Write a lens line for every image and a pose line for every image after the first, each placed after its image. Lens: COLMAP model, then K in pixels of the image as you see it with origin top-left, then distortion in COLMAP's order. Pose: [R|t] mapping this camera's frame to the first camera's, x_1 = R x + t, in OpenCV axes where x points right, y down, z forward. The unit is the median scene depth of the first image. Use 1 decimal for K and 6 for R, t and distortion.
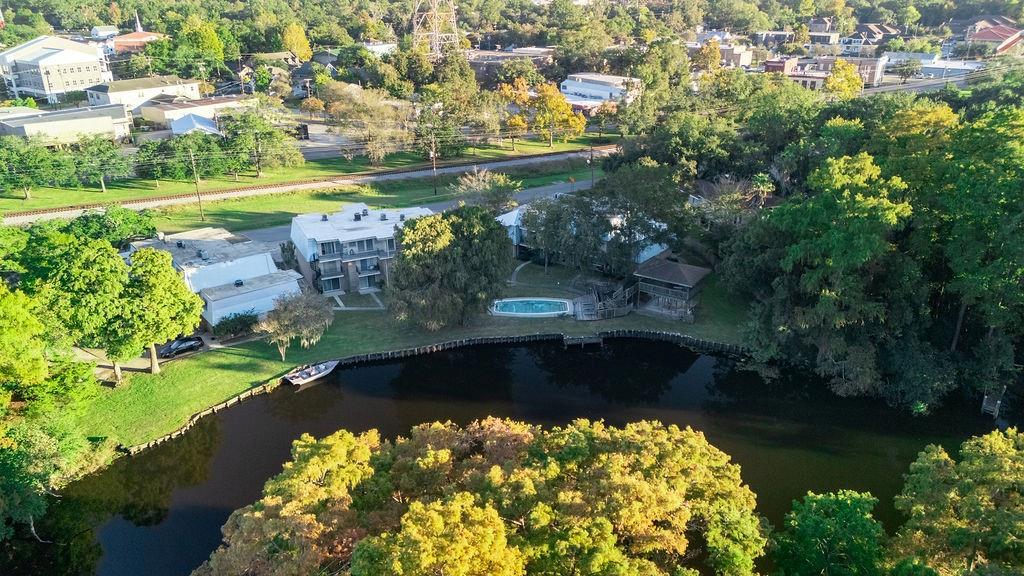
lens RADIAL K [[747.7, 0, 512.9], [0, 747.7, 286.8], [0, 0, 1]] dist [0.037863, 0.001211]
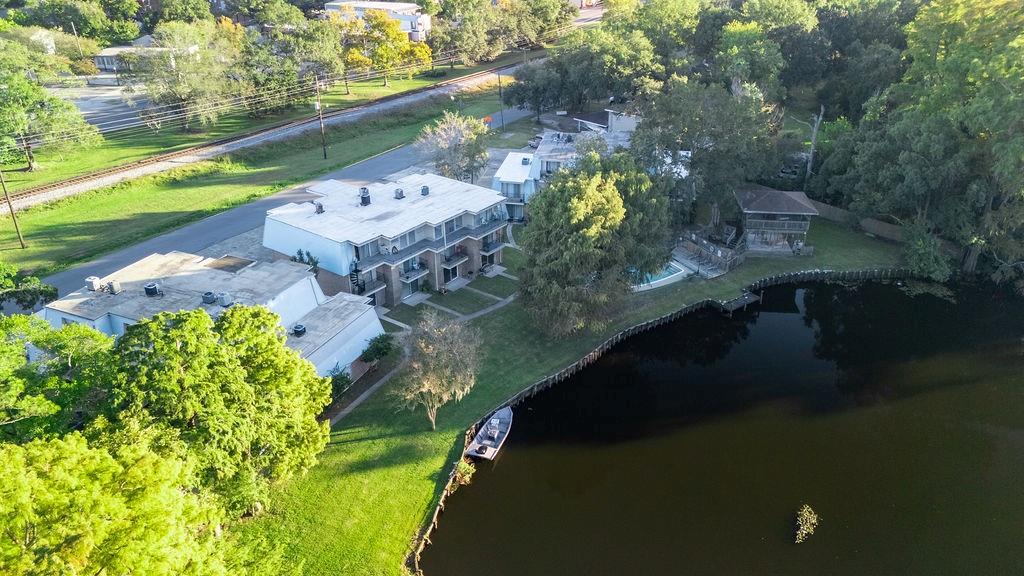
lens RADIAL K [[747.7, 0, 511.7], [0, 747.7, 289.9], [0, 0, 1]] dist [0.037863, 0.001211]
pose [[0.885550, -0.211549, 0.413581, -0.285827], [0.177843, 0.976853, 0.118872, -0.050527], [-0.429155, -0.031715, 0.902674, 0.223440]]
